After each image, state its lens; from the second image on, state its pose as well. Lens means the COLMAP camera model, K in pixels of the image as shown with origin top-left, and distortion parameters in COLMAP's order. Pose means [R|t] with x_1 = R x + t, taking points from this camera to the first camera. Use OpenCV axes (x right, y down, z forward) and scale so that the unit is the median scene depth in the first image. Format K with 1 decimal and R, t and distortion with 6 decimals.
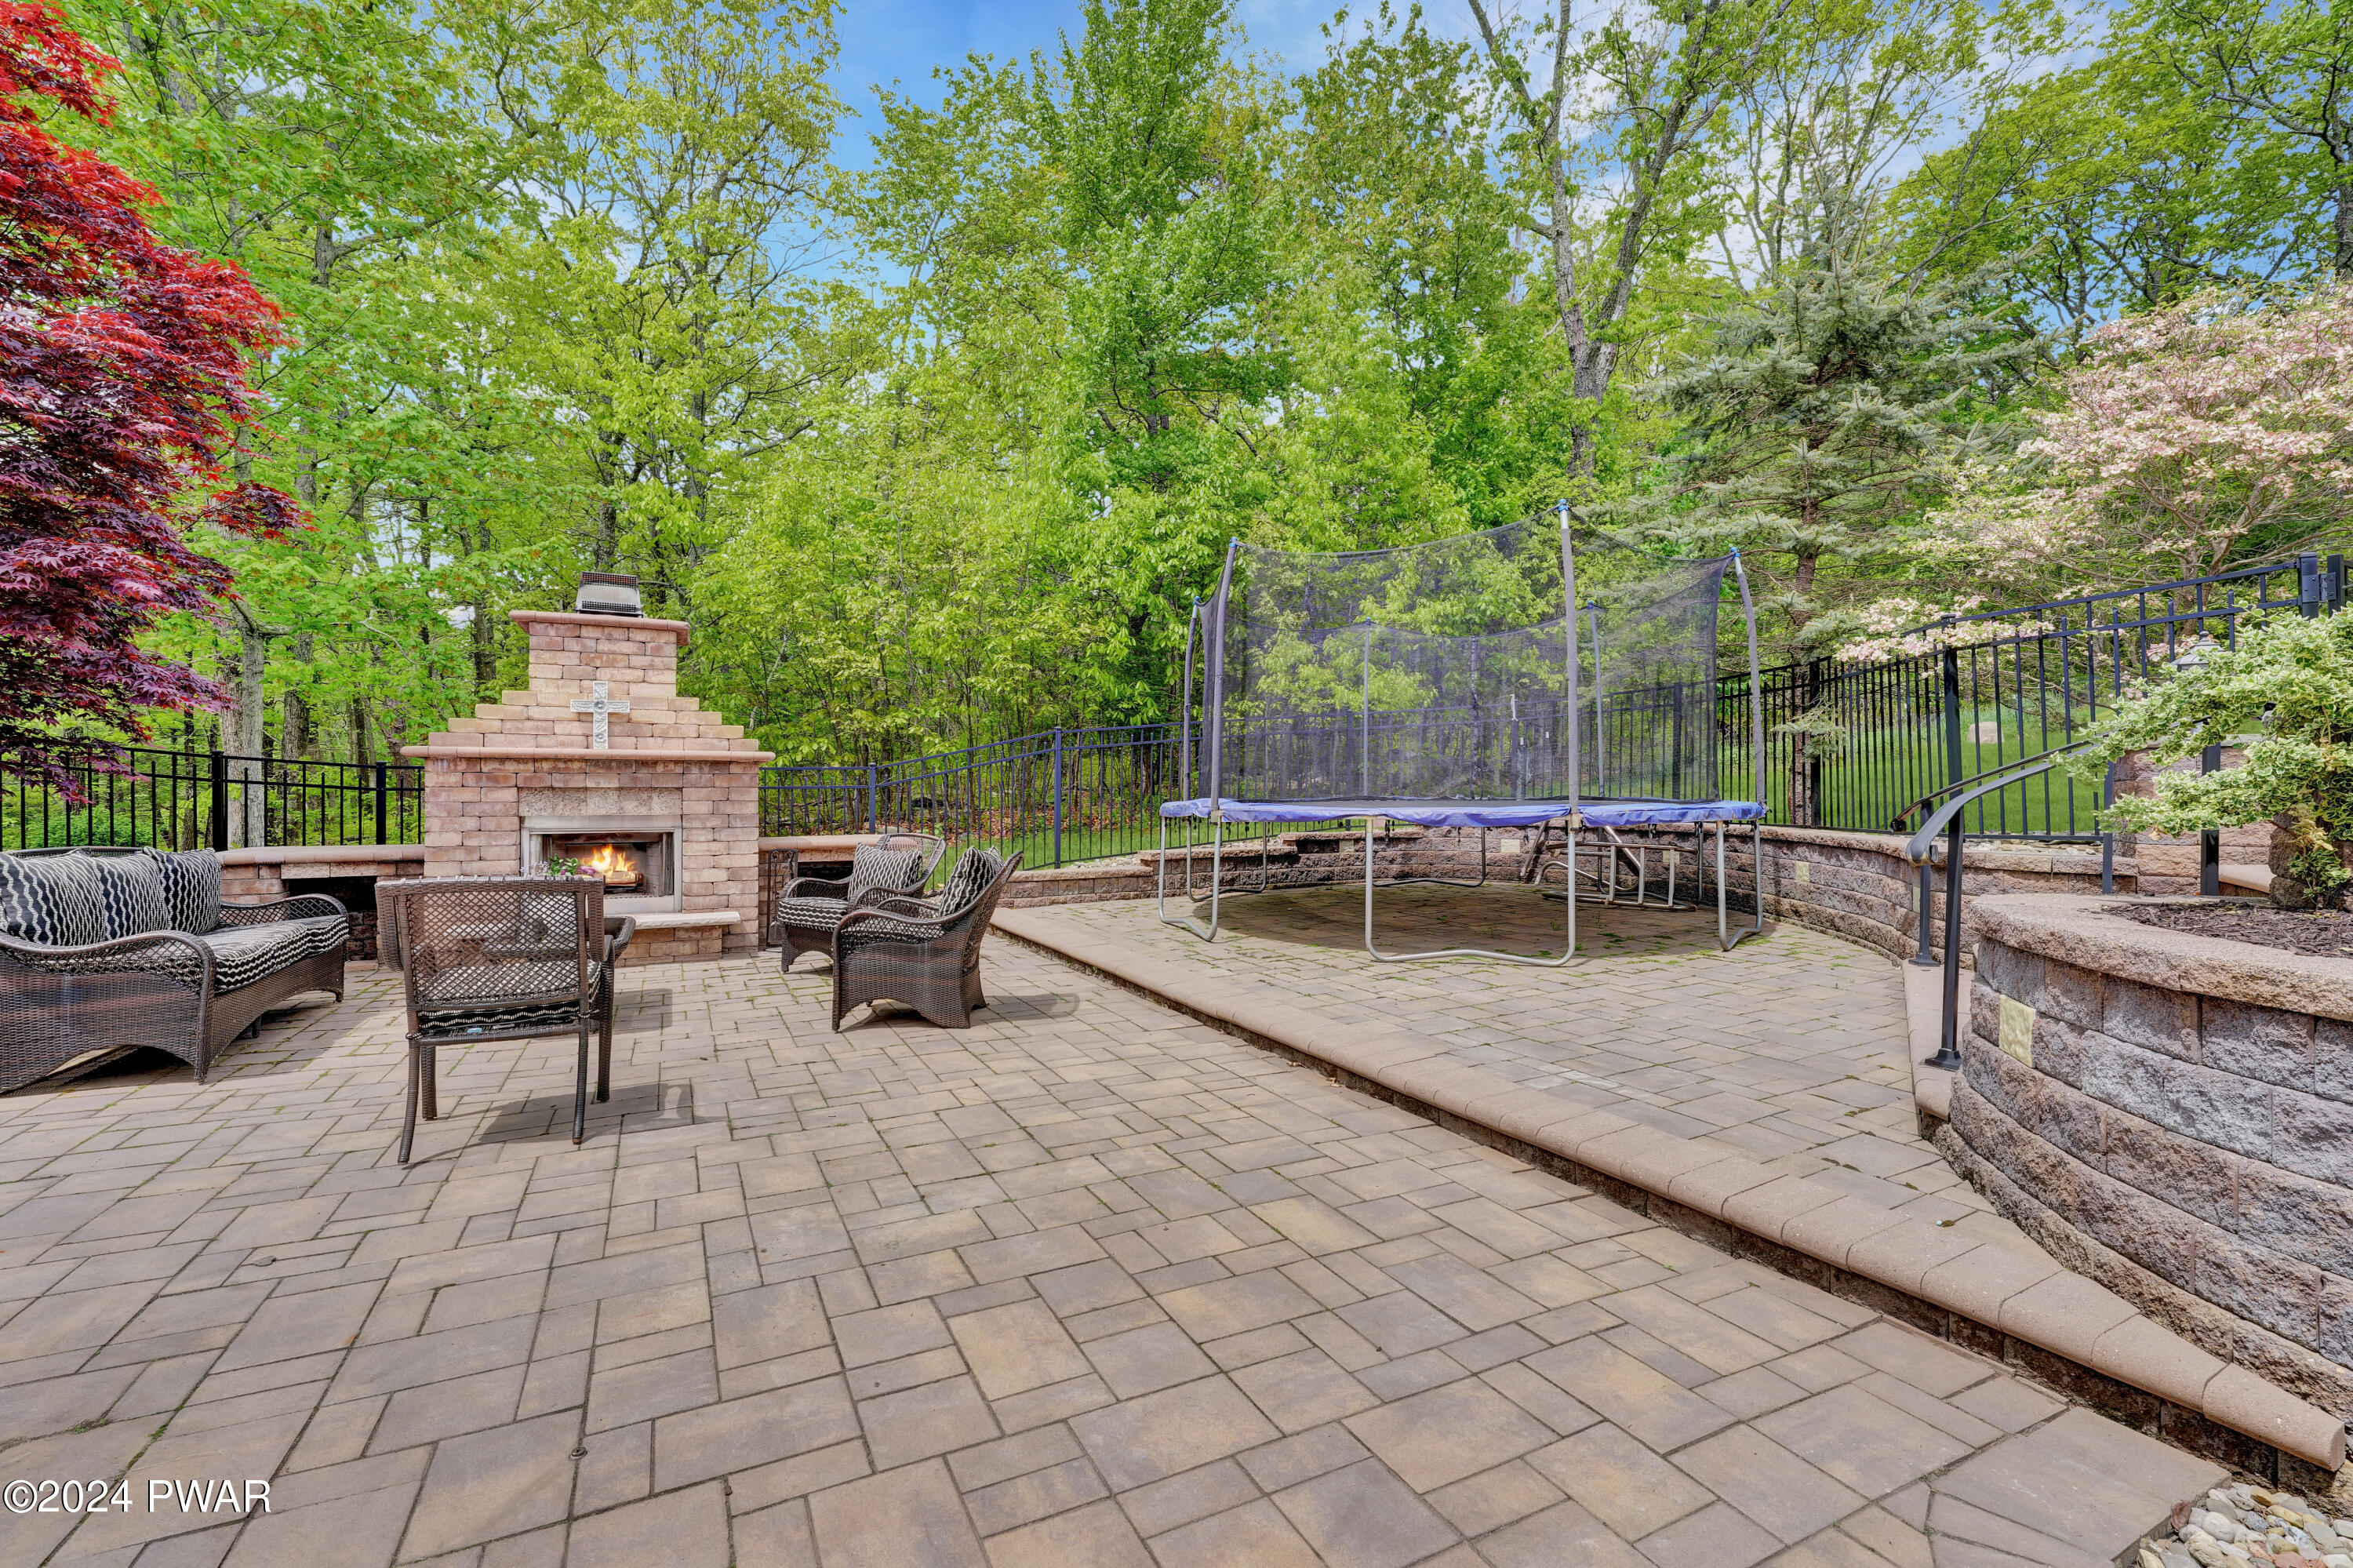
lens RADIAL K [[955.6, 0, 1179.7], [0, 955.6, 776.8], [0, 0, 1]] dist [-0.019333, 0.006748]
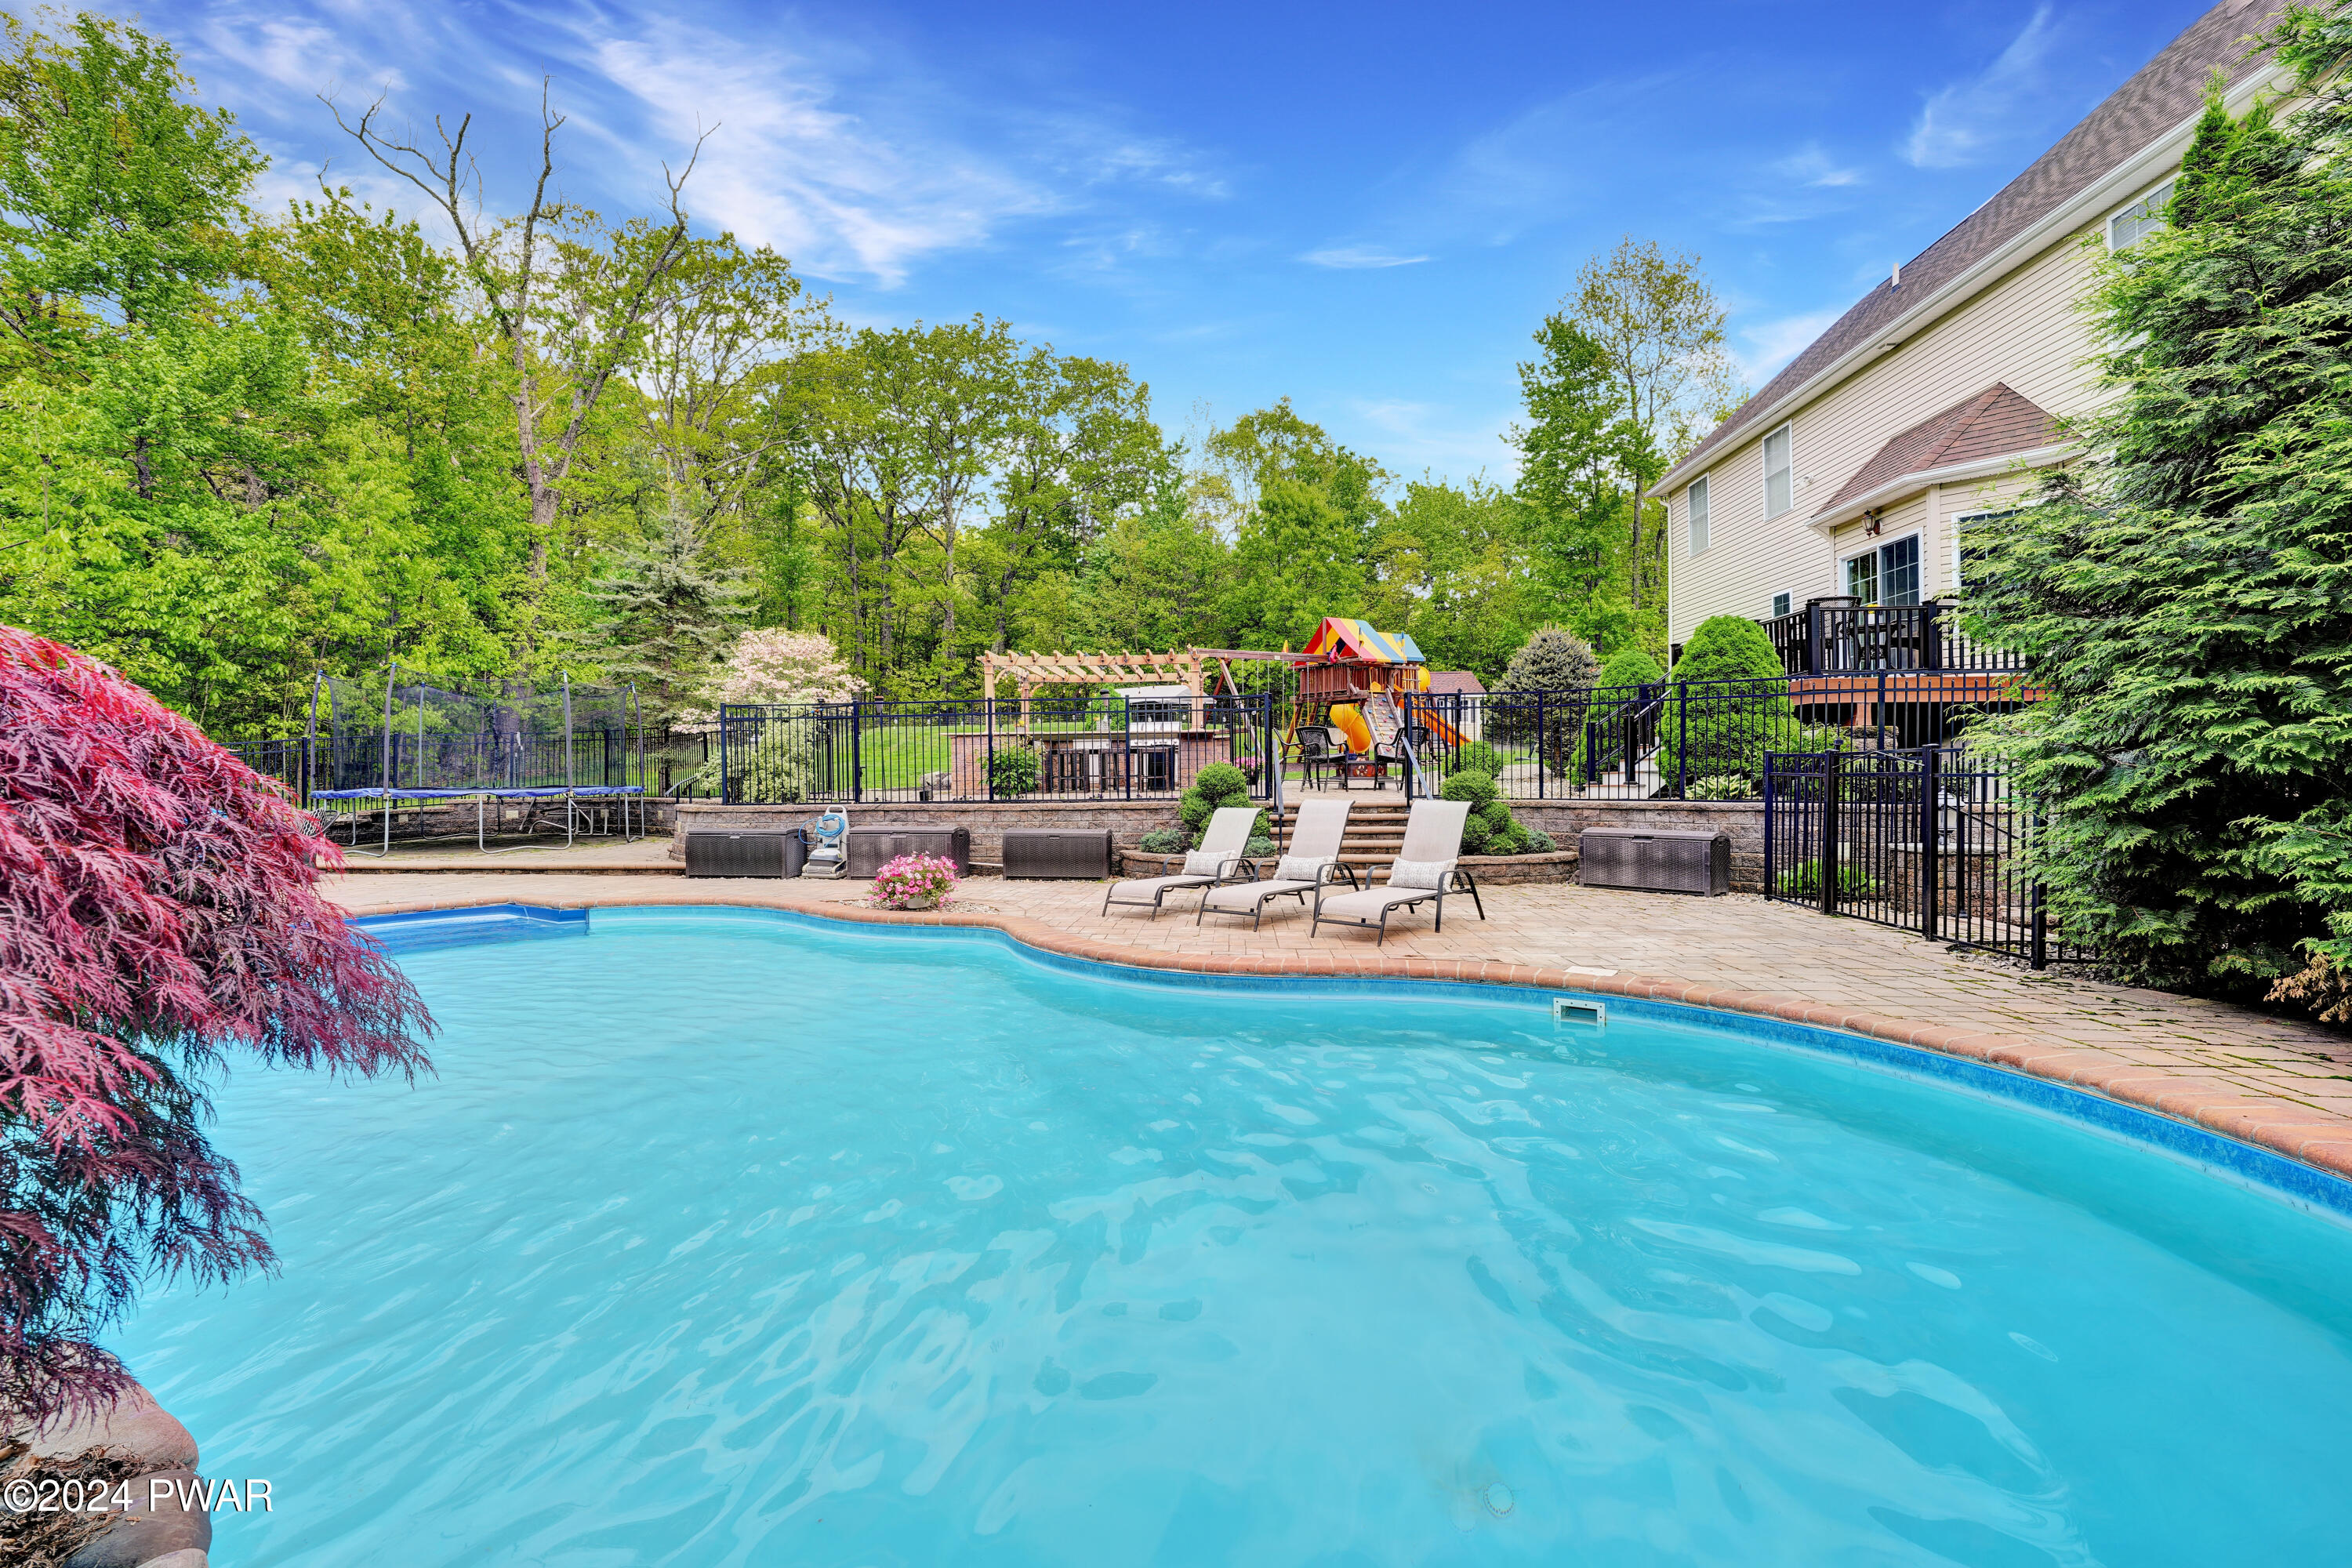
lens RADIAL K [[955.1, 0, 1179.2], [0, 955.1, 776.9], [0, 0, 1]] dist [-0.019333, 0.006748]
pose [[0.519073, -0.019588, 0.854506, -0.618879], [-0.000326, 0.999733, 0.023115, -0.046183], [-0.854730, -0.012277, 0.518928, -1.181297]]
